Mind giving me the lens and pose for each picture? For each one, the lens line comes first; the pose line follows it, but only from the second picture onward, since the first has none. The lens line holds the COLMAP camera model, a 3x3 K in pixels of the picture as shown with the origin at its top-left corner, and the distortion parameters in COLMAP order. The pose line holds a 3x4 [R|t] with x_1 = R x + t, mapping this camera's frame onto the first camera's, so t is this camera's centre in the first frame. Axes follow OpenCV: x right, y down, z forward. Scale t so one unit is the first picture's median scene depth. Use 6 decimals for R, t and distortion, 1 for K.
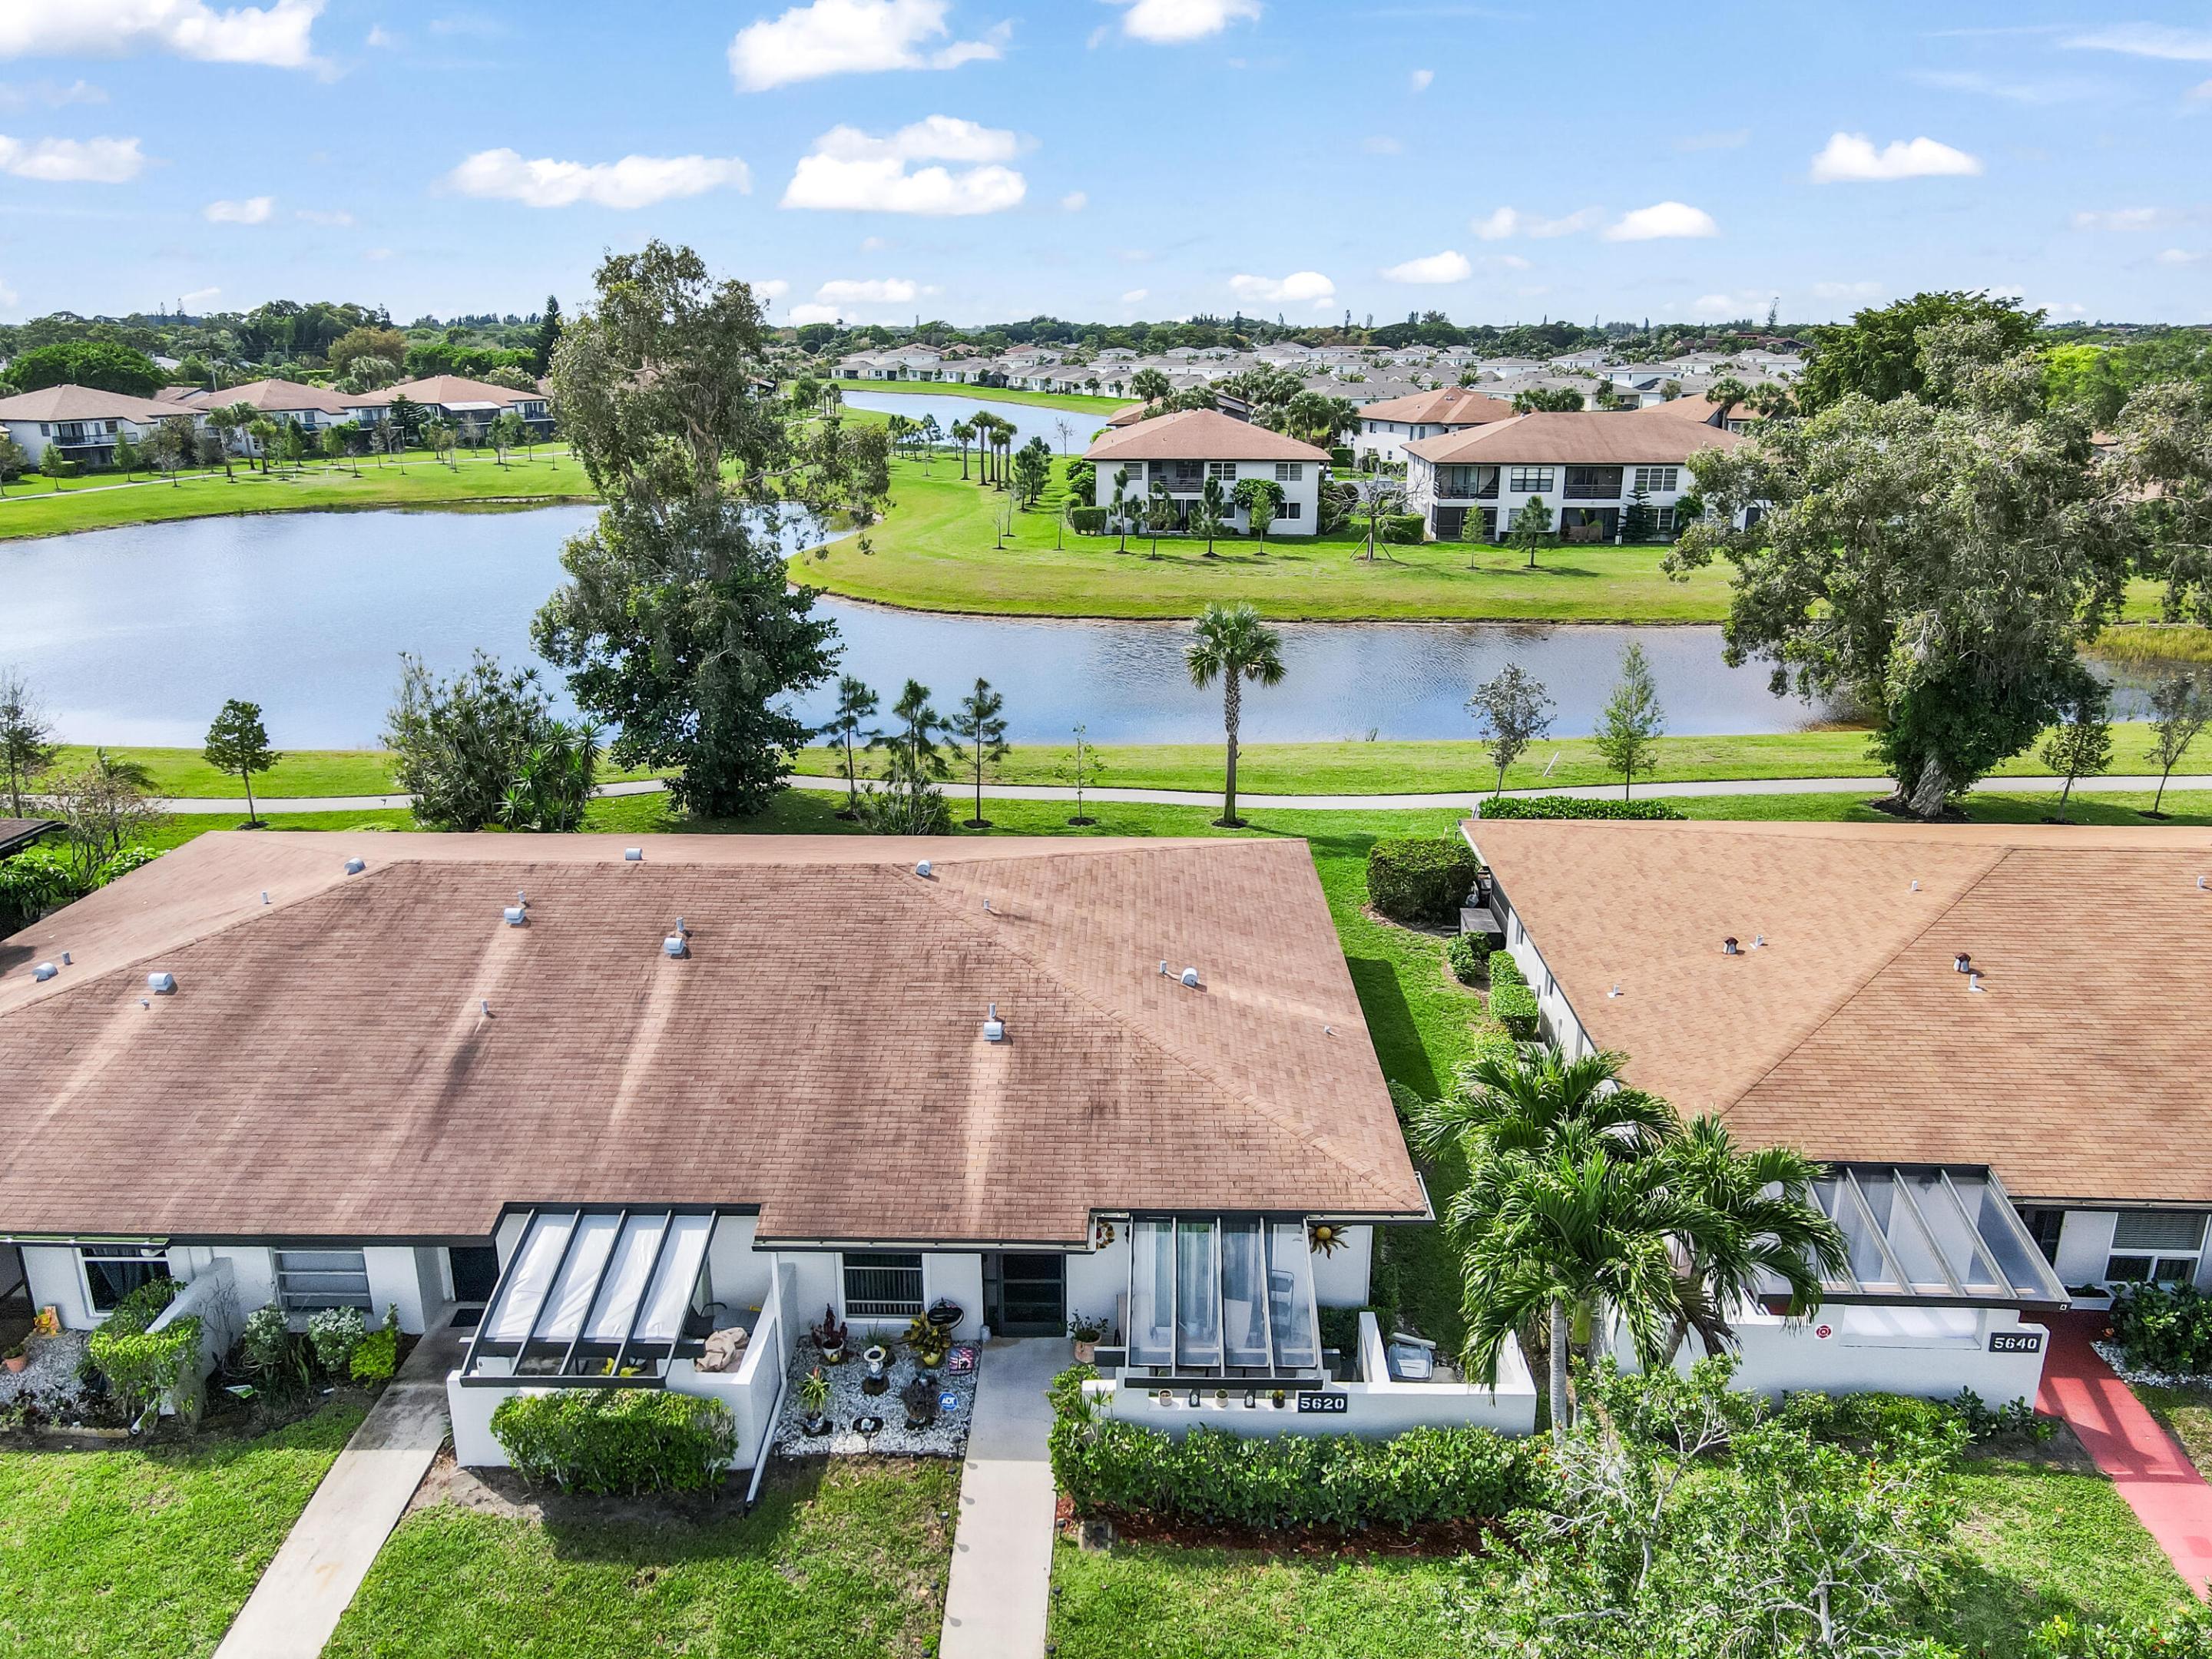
lens RADIAL K [[1565.8, 0, 1106.0], [0, 1565.8, 829.5], [0, 0, 1]] dist [0.021315, 0.001326]
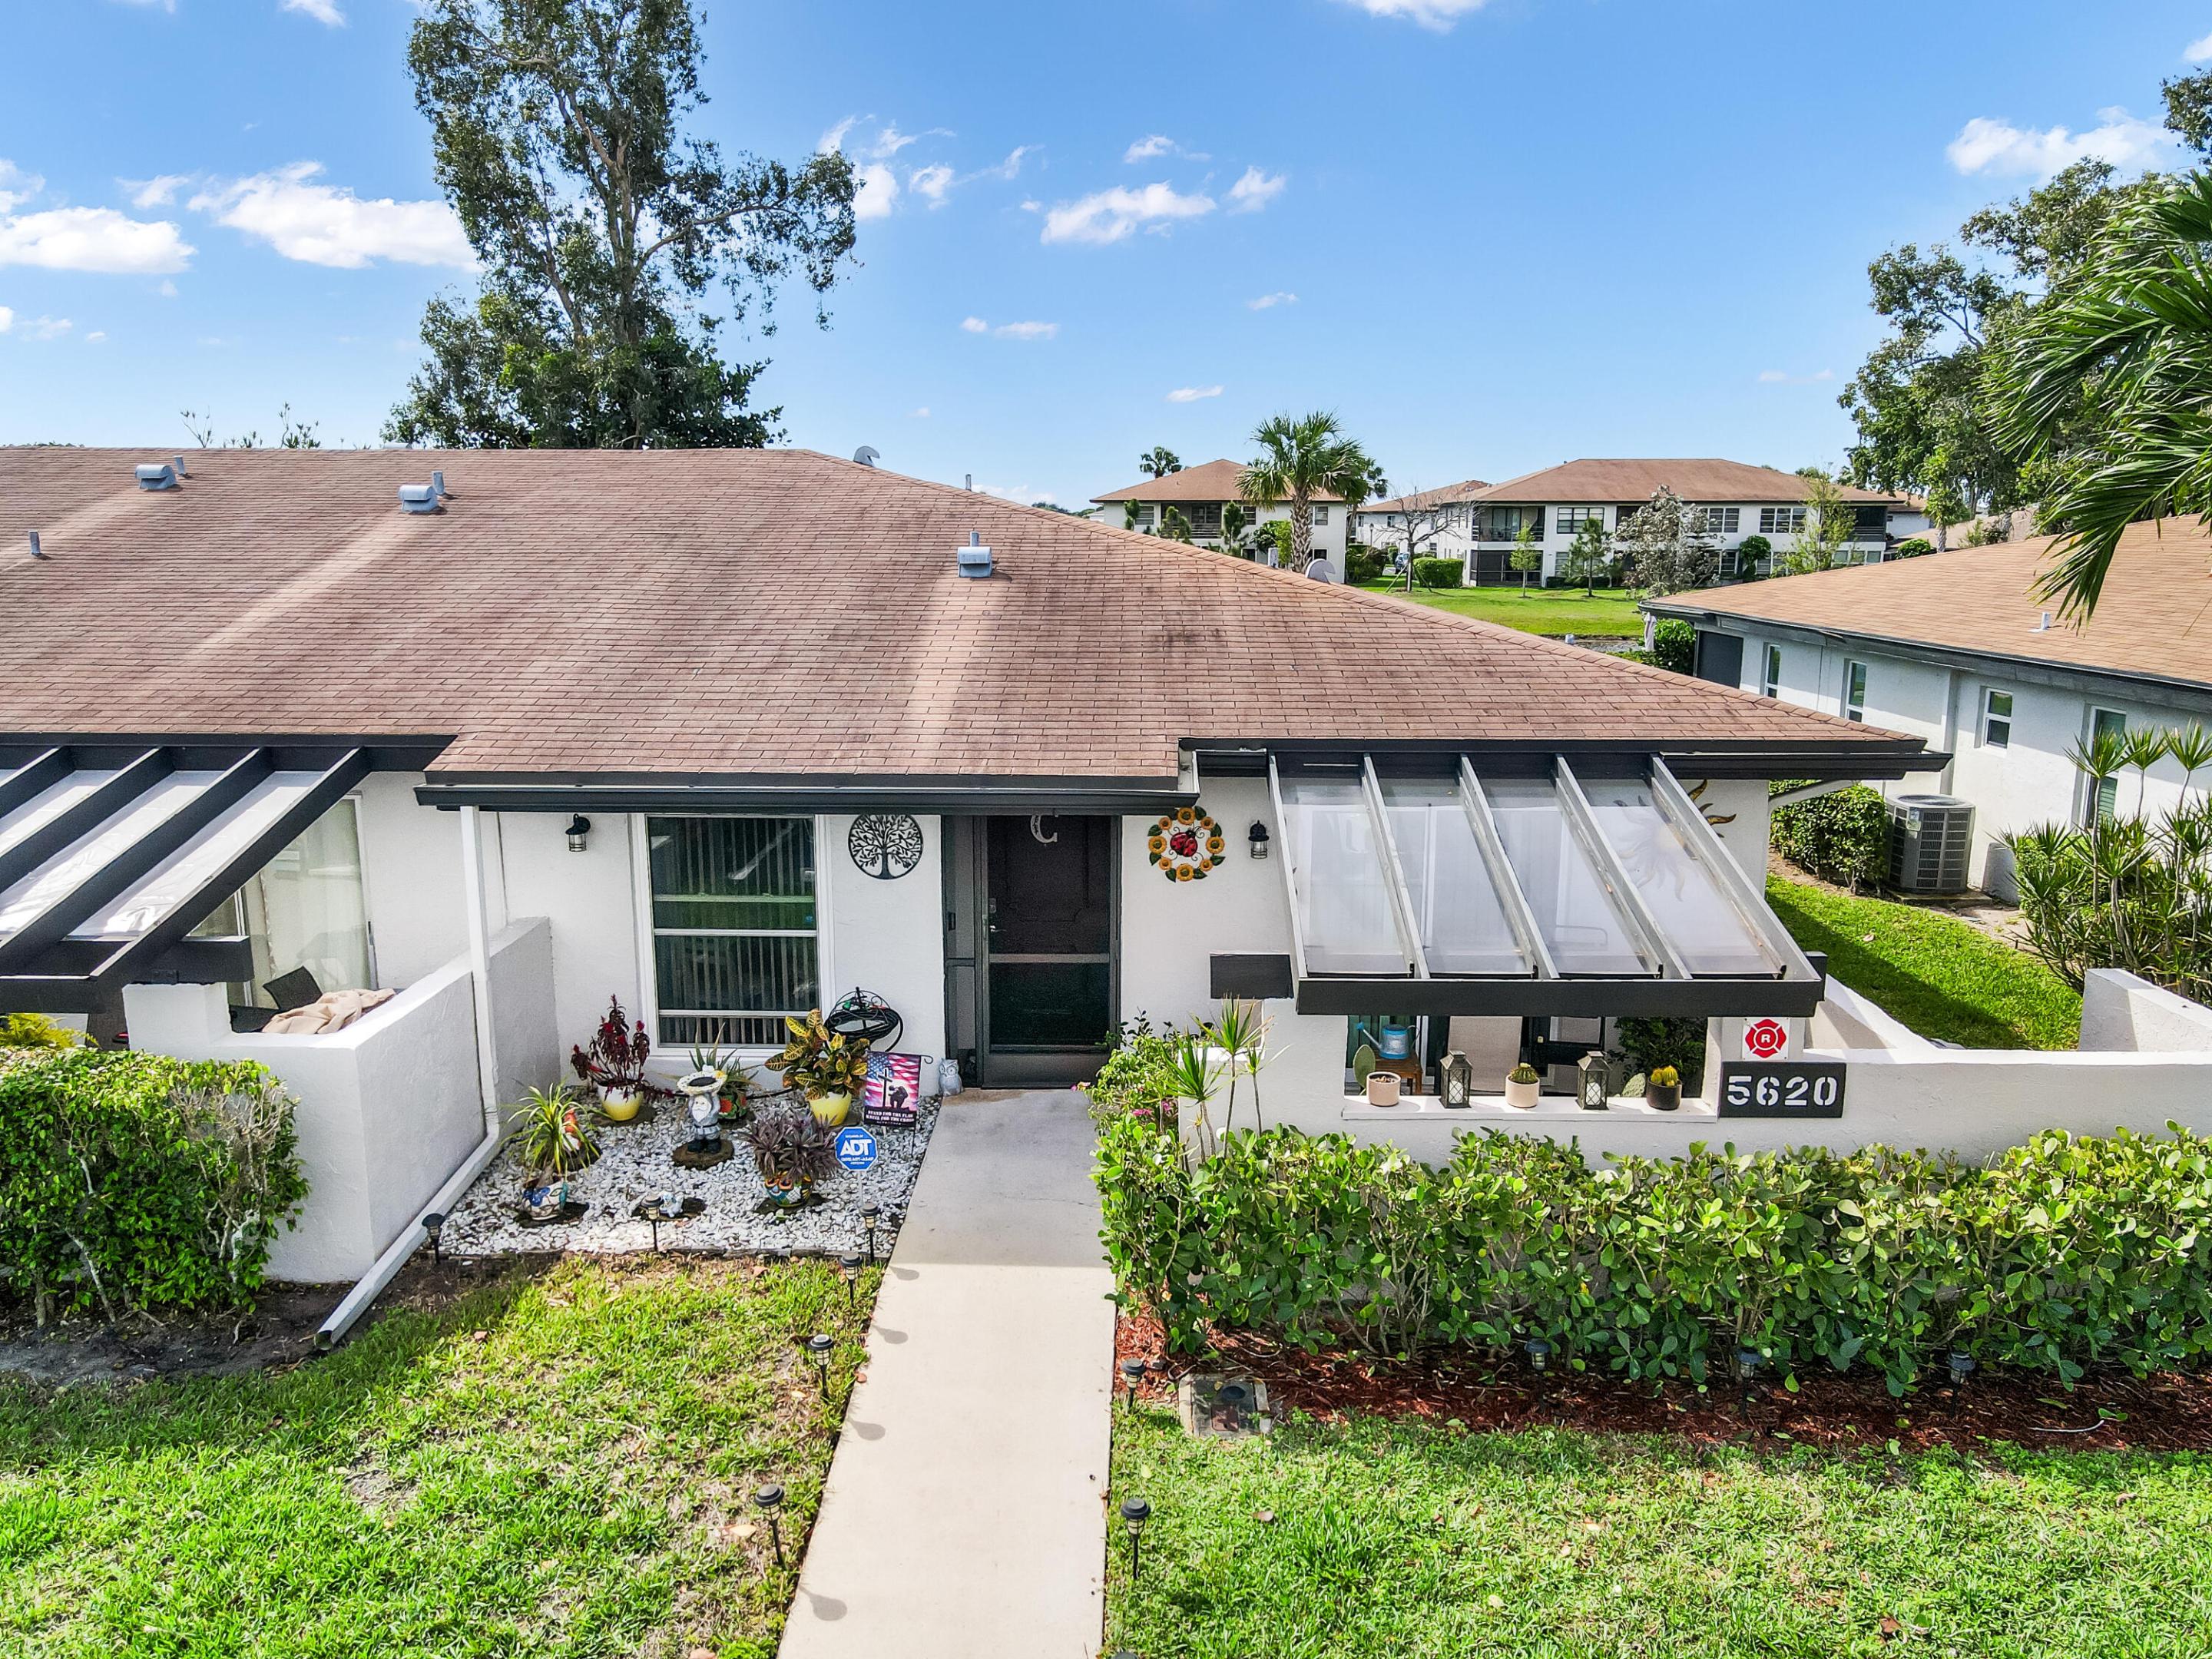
lens RADIAL K [[1565.8, 0, 1106.0], [0, 1565.8, 829.5], [0, 0, 1]] dist [0.021315, 0.001326]
pose [[0.999993, 0.003045, 0.001999, -0.034549], [-0.002787, 0.992940, -0.118581, 0.342680], [-0.002346, 0.118575, 0.992942, 0.587783]]
